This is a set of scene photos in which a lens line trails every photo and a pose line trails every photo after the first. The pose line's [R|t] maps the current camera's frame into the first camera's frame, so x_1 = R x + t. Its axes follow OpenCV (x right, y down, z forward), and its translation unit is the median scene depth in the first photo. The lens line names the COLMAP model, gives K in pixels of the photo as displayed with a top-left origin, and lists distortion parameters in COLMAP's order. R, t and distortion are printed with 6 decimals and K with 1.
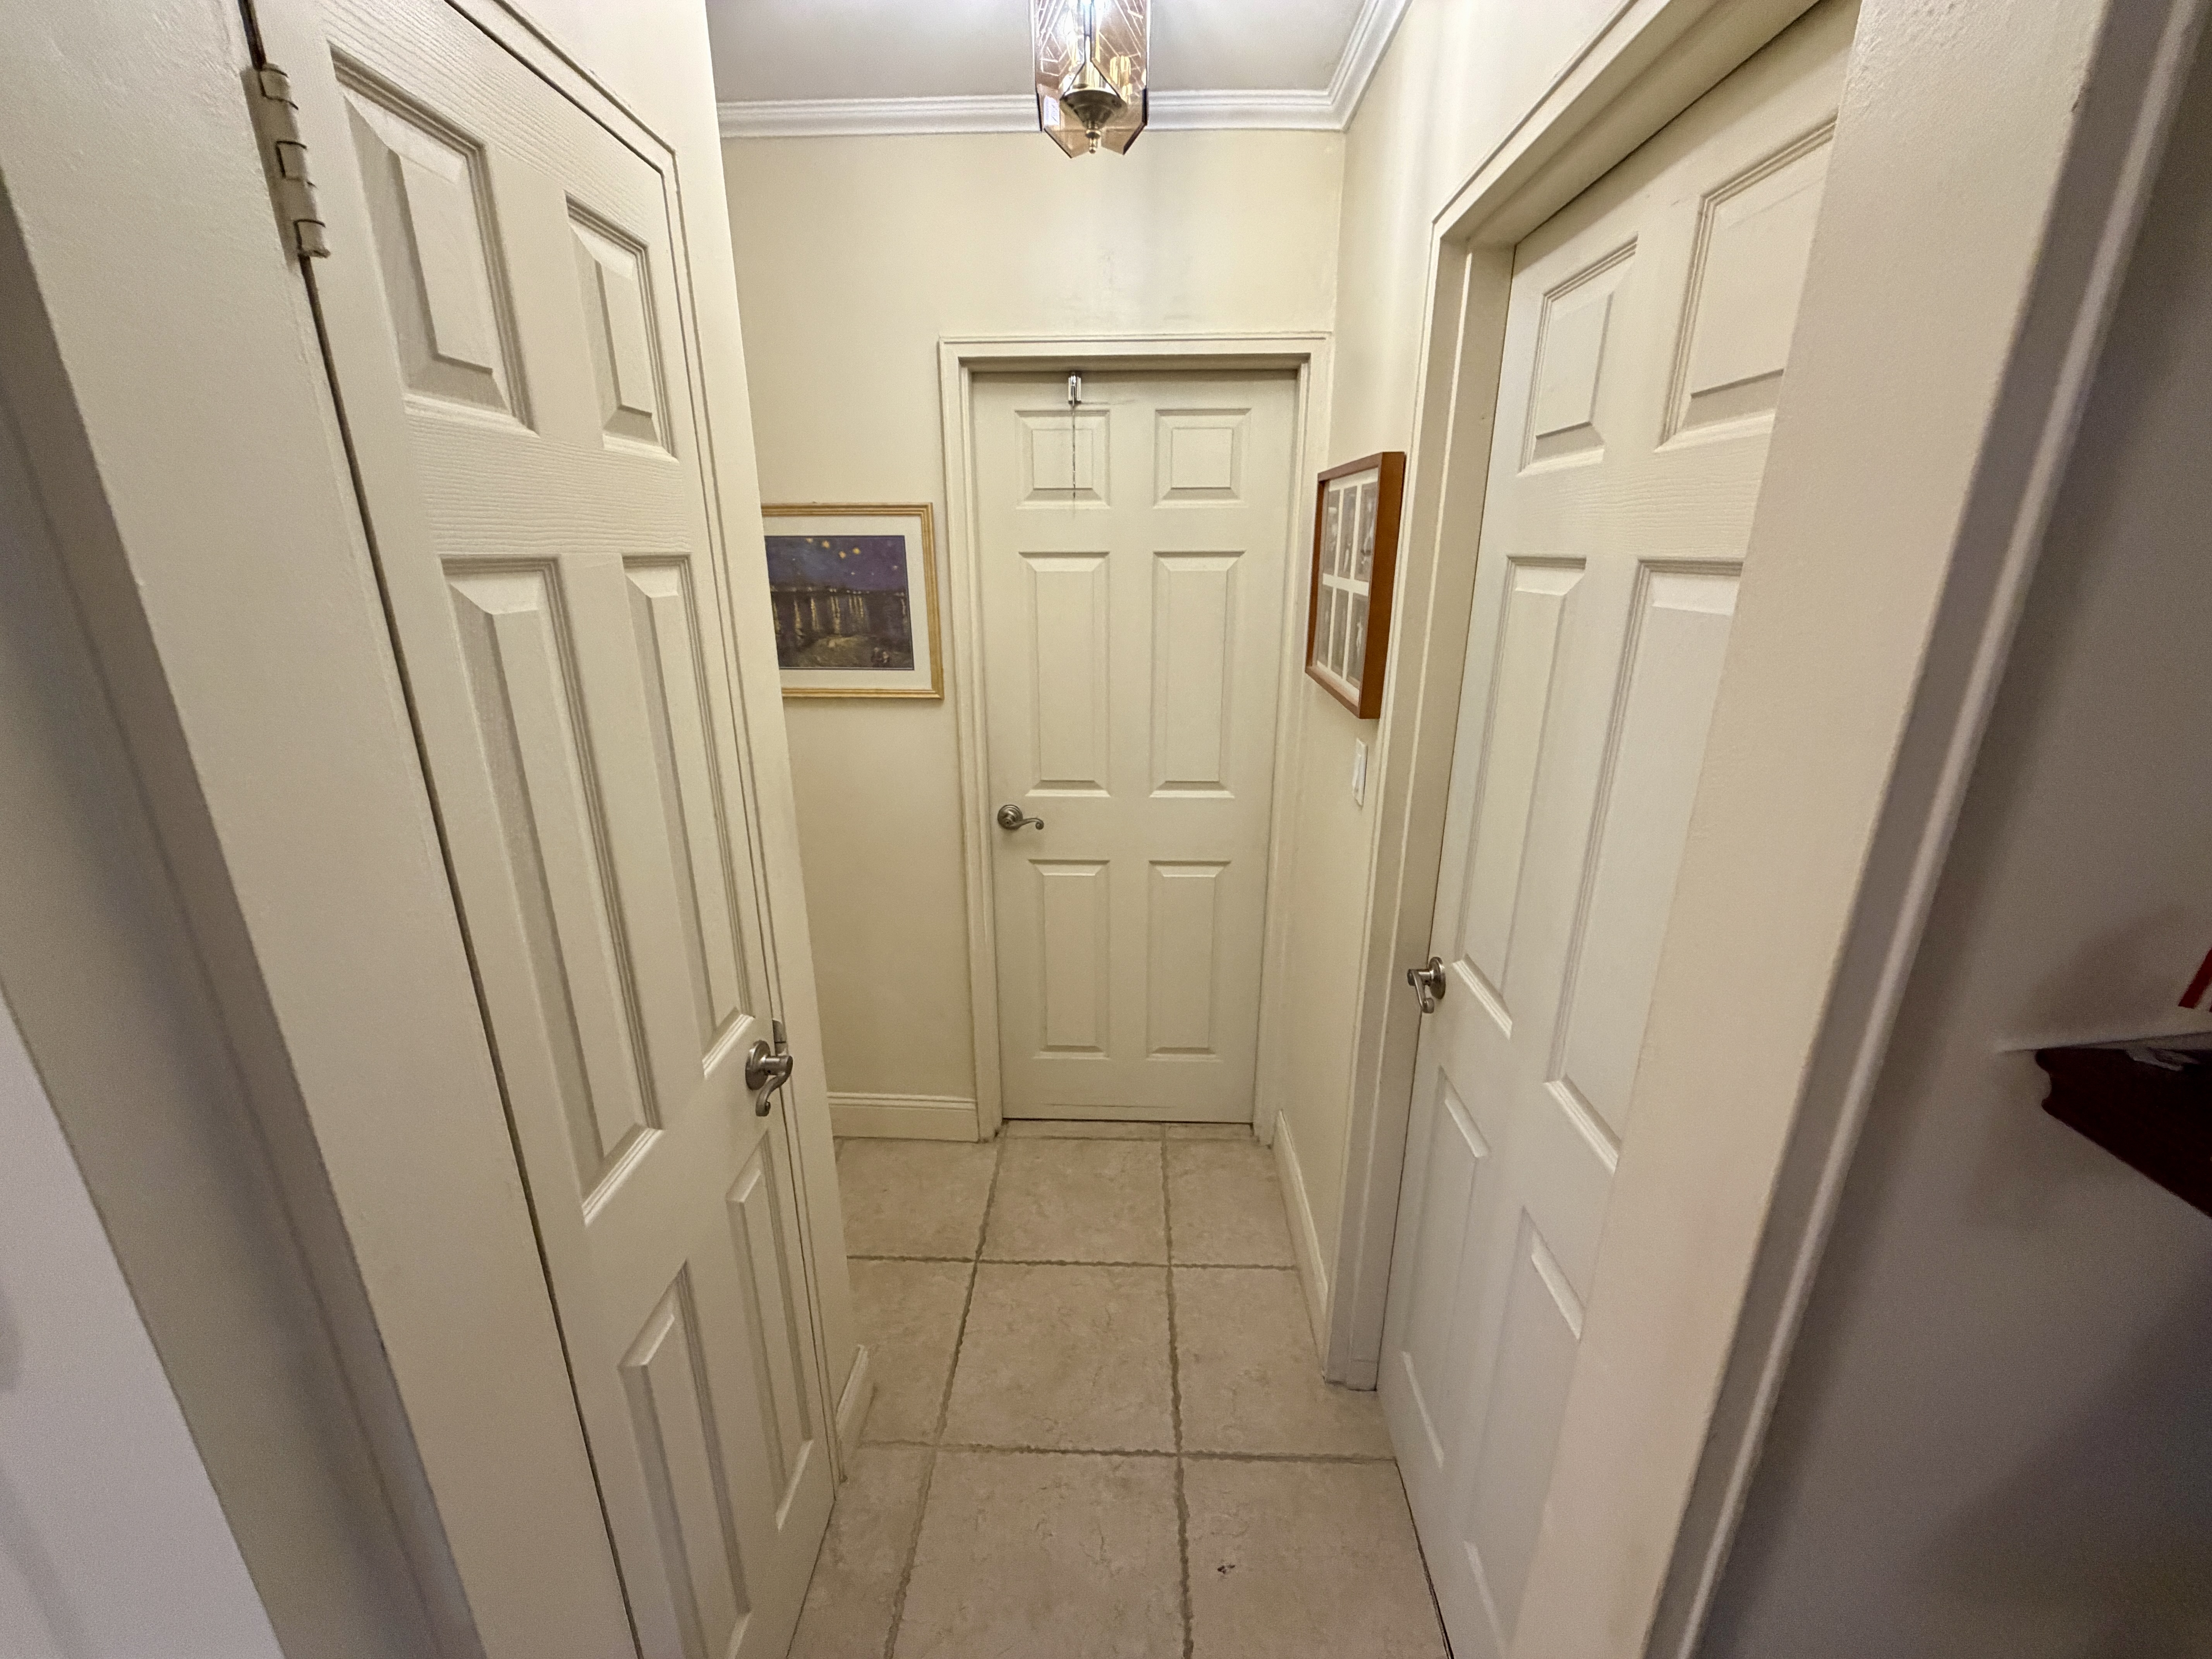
lens RADIAL K [[883.5, 0, 1102.5], [0, 883.5, 833.5], [0, 0, 1]] dist [-0.000605, 0.000380]
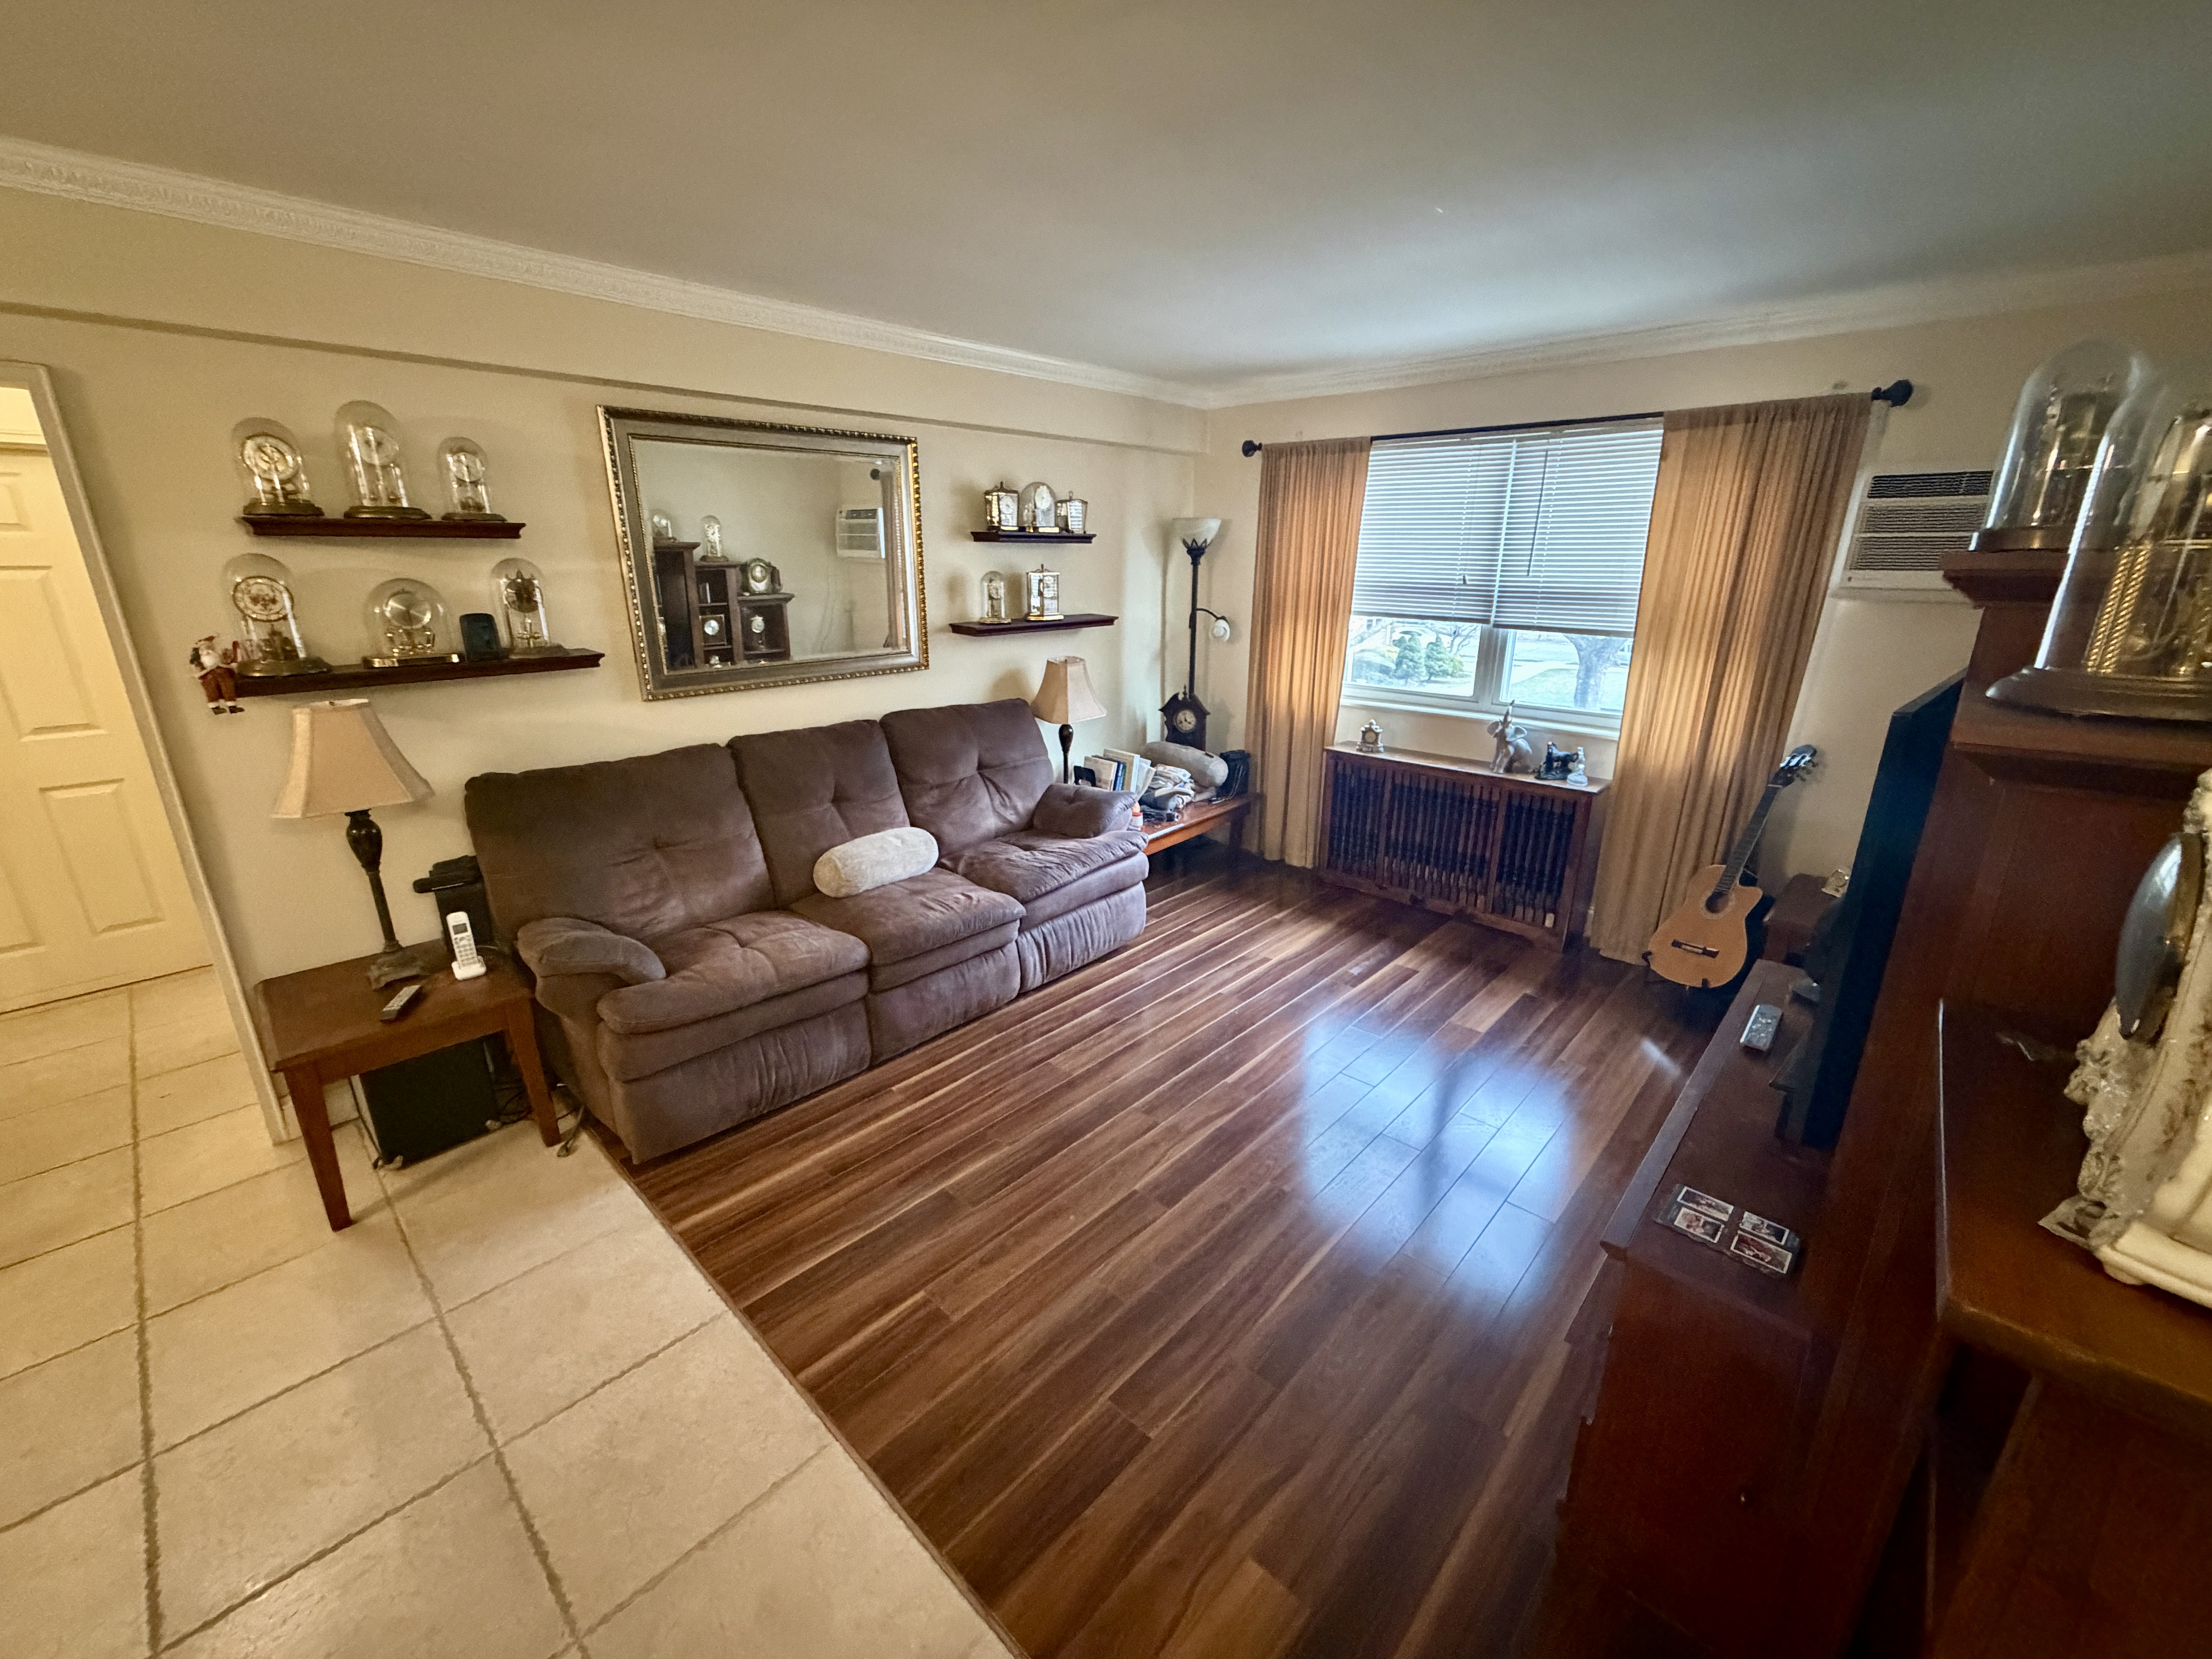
lens RADIAL K [[883.5, 0, 1100.6], [0, 883.5, 830.6], [0, 0, 1]] dist [-0.000605, 0.000380]
pose [[0.659894, -0.221310, 0.718026, 0.188455], [0.230822, 0.969137, 0.086573, 0.473929], [-0.715025, 0.108607, 0.690611, -1.502808]]
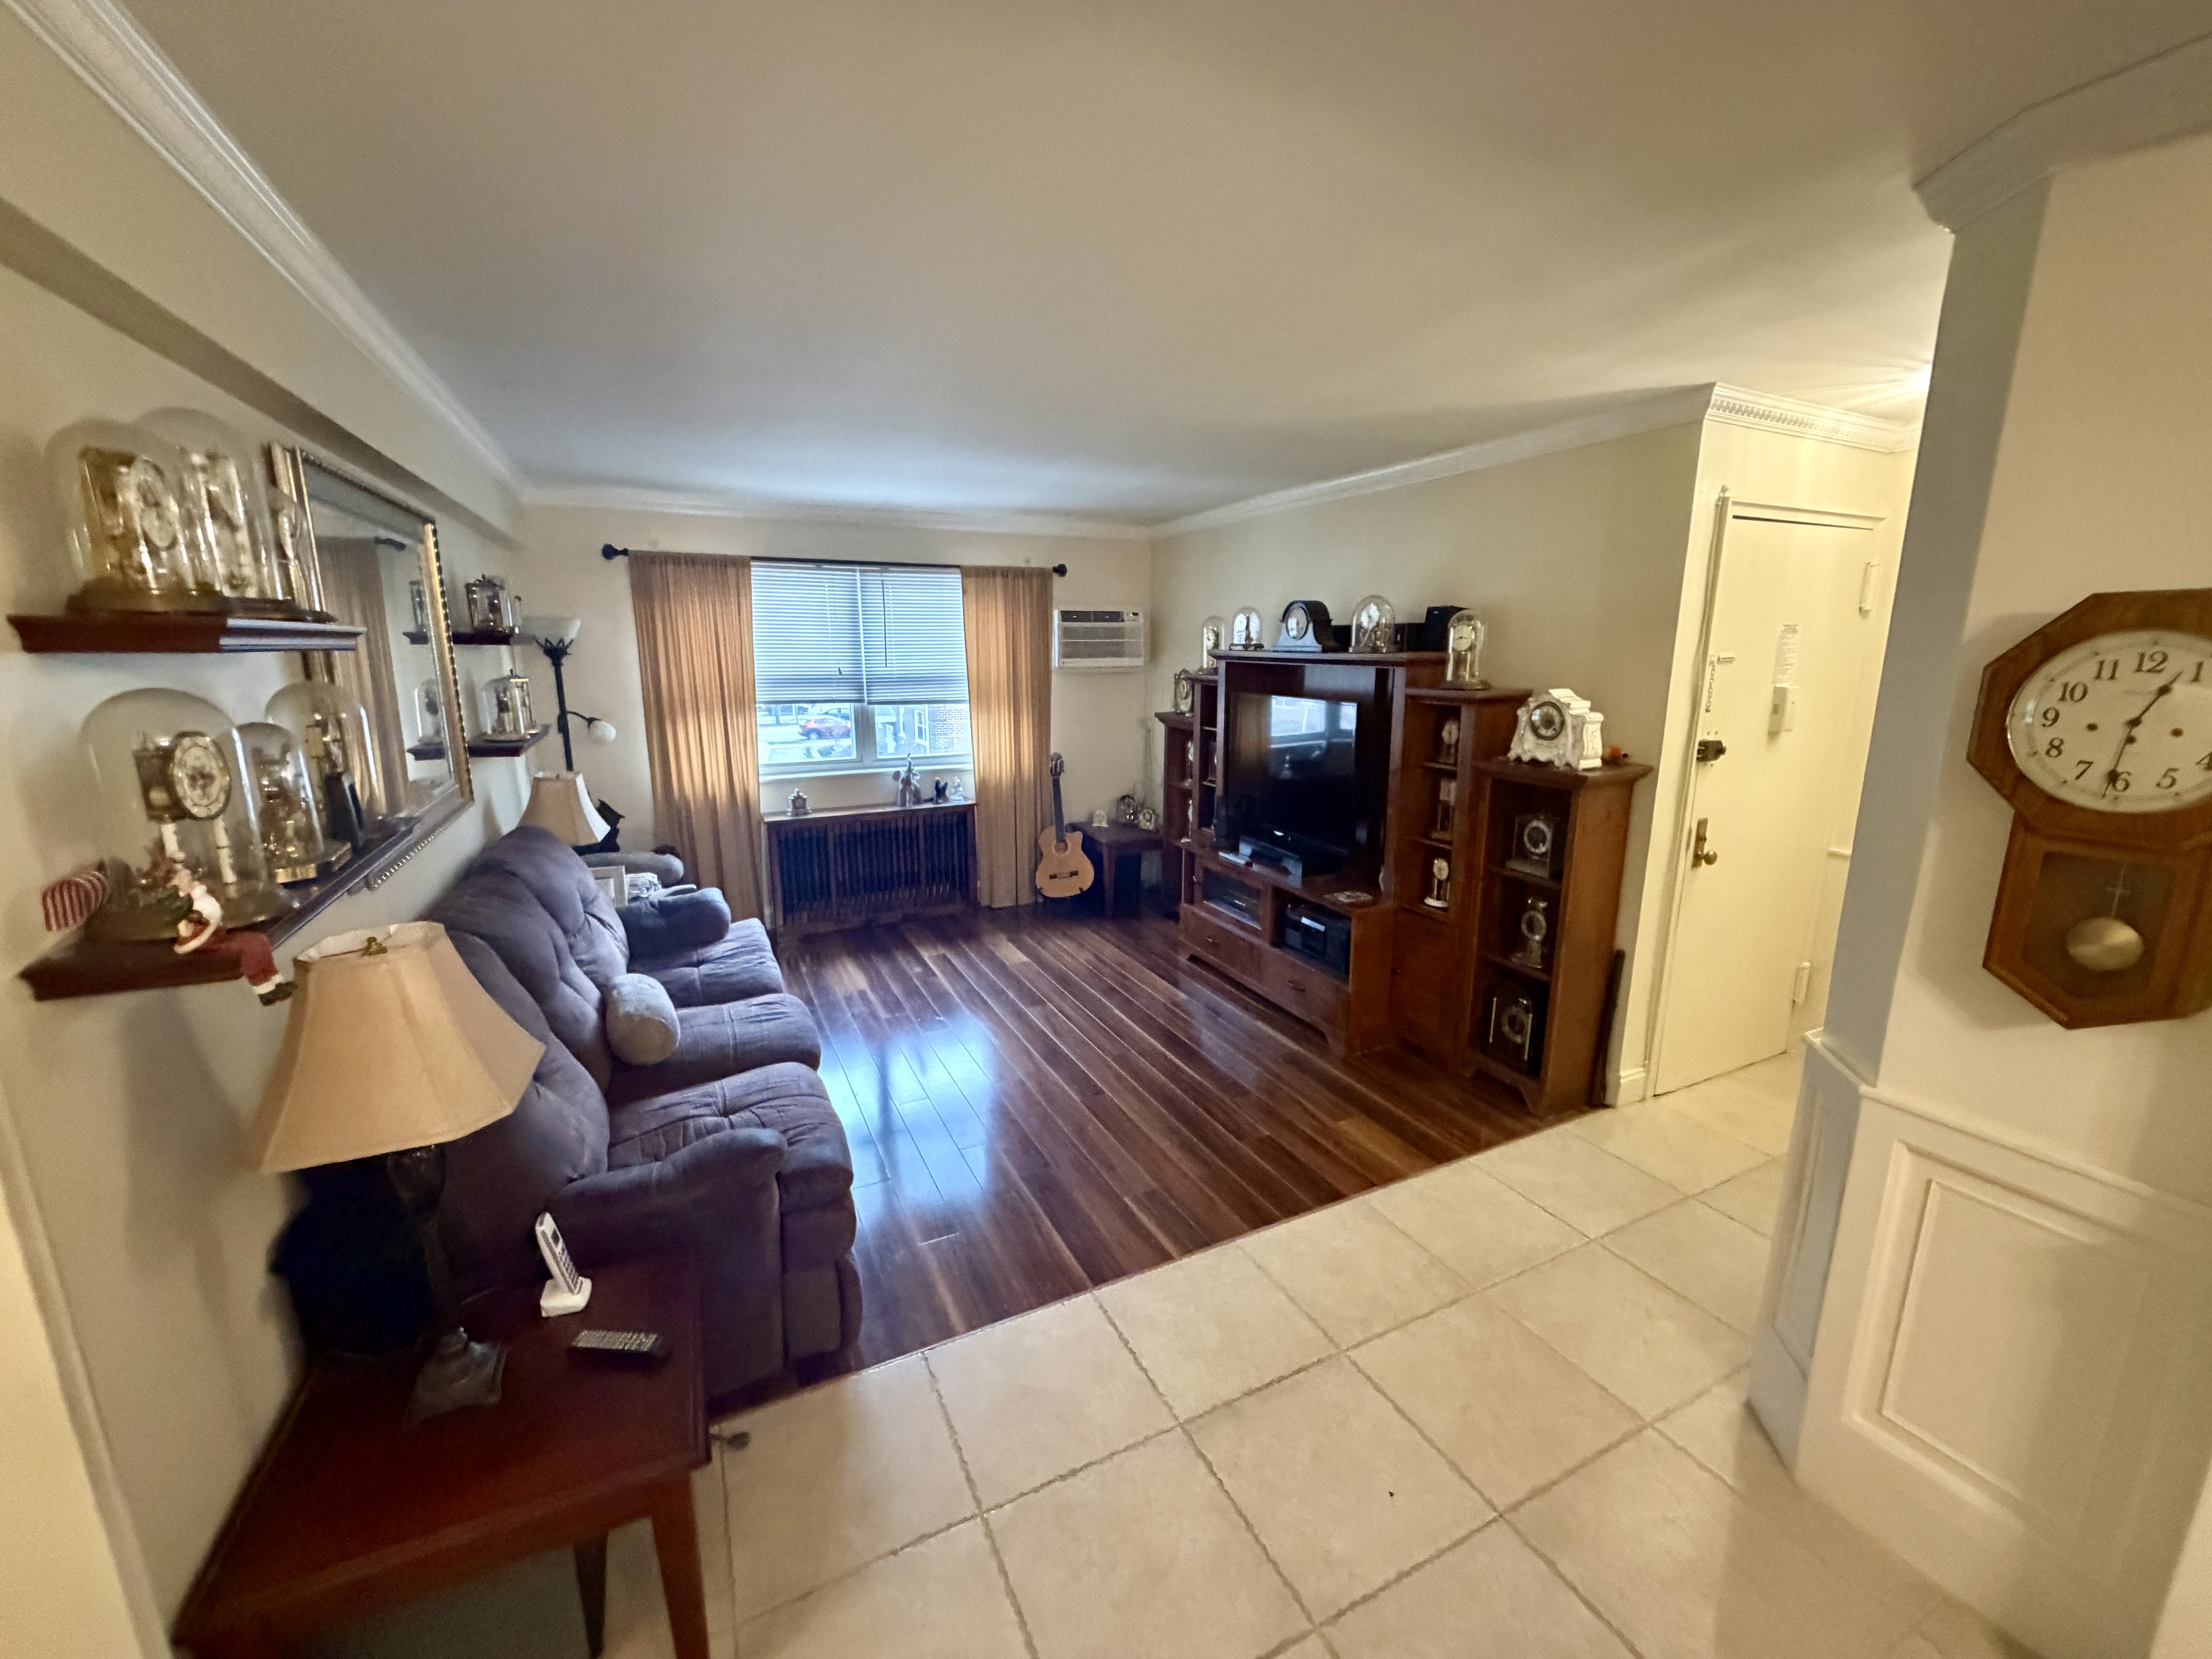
lens RADIAL K [[883.5, 0, 1099.4], [0, 883.5, 831.4], [0, 0, 1]] dist [-0.000605, 0.000380]
pose [[-0.469033, -0.180430, 0.864554, -0.472998], [0.279983, 0.898040, 0.339313, -0.008838], [-0.837626, 0.401209, -0.370693, -0.111418]]
